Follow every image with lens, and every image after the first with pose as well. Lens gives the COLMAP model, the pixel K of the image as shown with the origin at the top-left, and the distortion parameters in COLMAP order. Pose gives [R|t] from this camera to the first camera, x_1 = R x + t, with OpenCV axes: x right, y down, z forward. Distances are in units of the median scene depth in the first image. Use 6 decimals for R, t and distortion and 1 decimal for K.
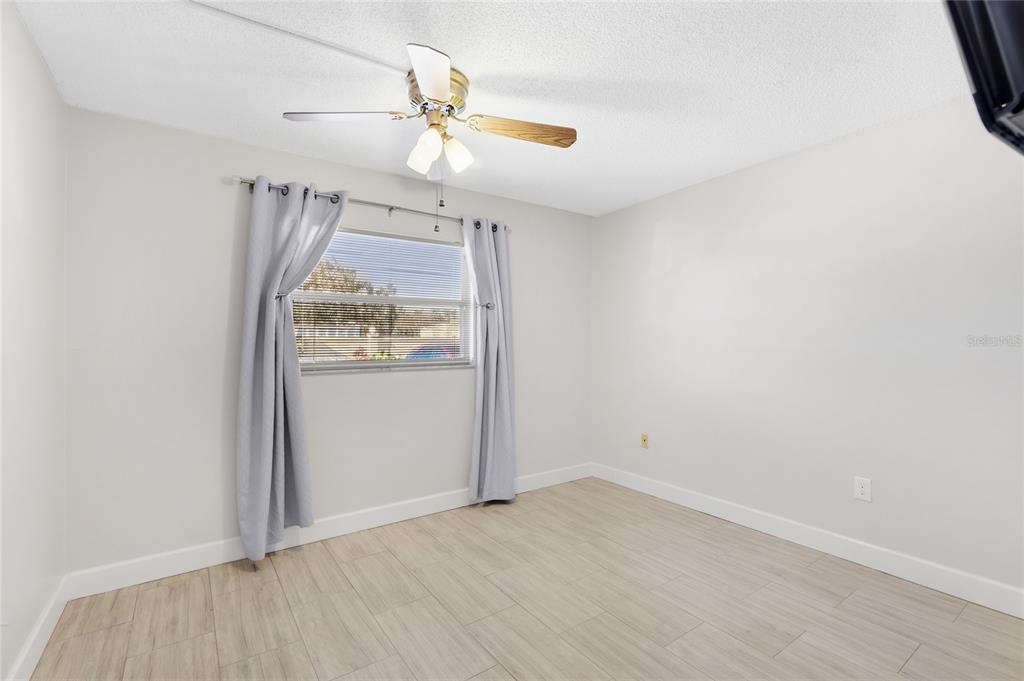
lens RADIAL K [[463.6, 0, 512.5], [0, 463.6, 336.5], [0, 0, 1]] dist [0.000274, 0.000199]
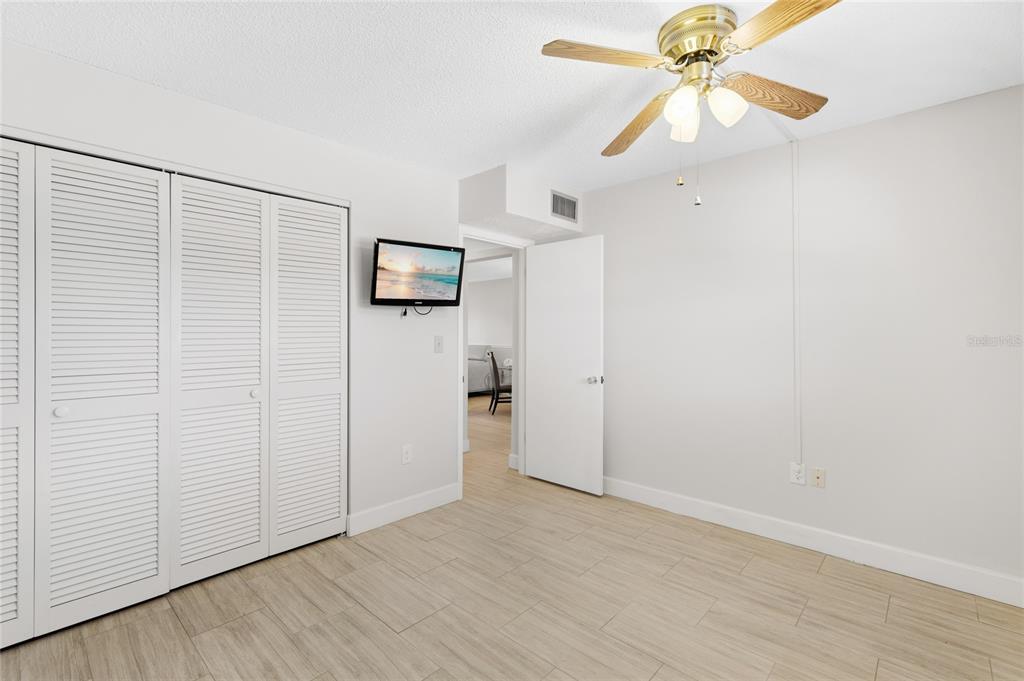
lens RADIAL K [[463.6, 0, 512.5], [0, 463.6, 336.5], [0, 0, 1]] dist [0.000274, 0.000199]
pose [[-0.979233, 0.005243, -0.202668, 0.247635], [0.004831, 0.999985, 0.002527, 0.006935], [0.202678, 0.001496, -0.979244, 1.292482]]
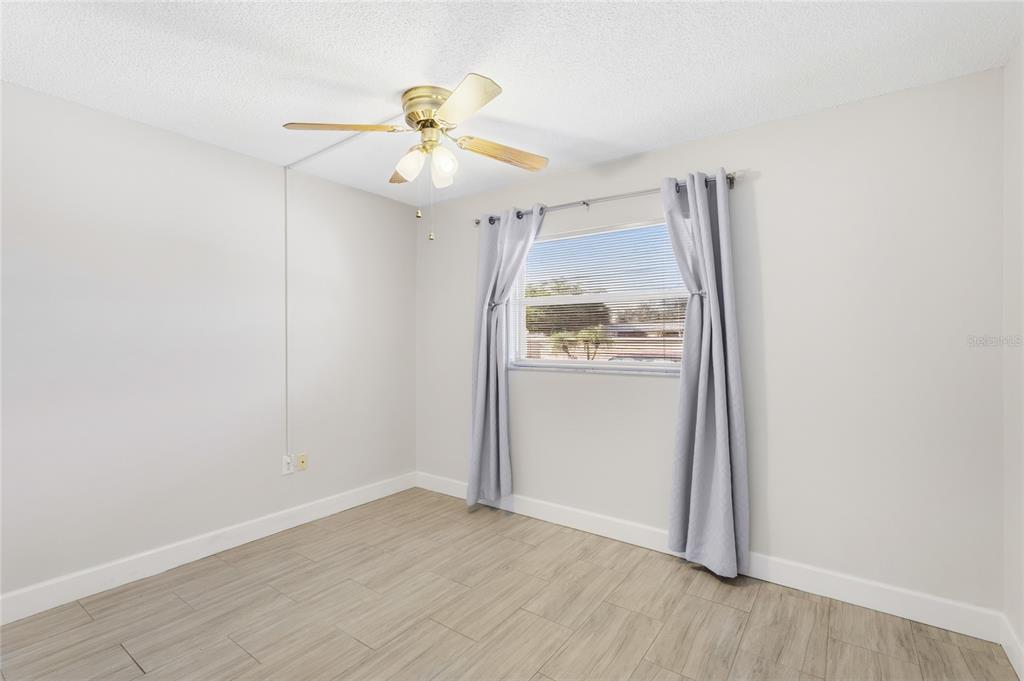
lens RADIAL K [[470.9, 0, 512.0], [0, 470.9, 340.5], [0, 0, 1]] dist [0.000317, 0.000016]
pose [[0.327262, 0.008686, -0.944894, 0.681933], [-0.000156, 0.999958, 0.009138, -0.002659], [0.944934, -0.002843, 0.327249, 0.602257]]
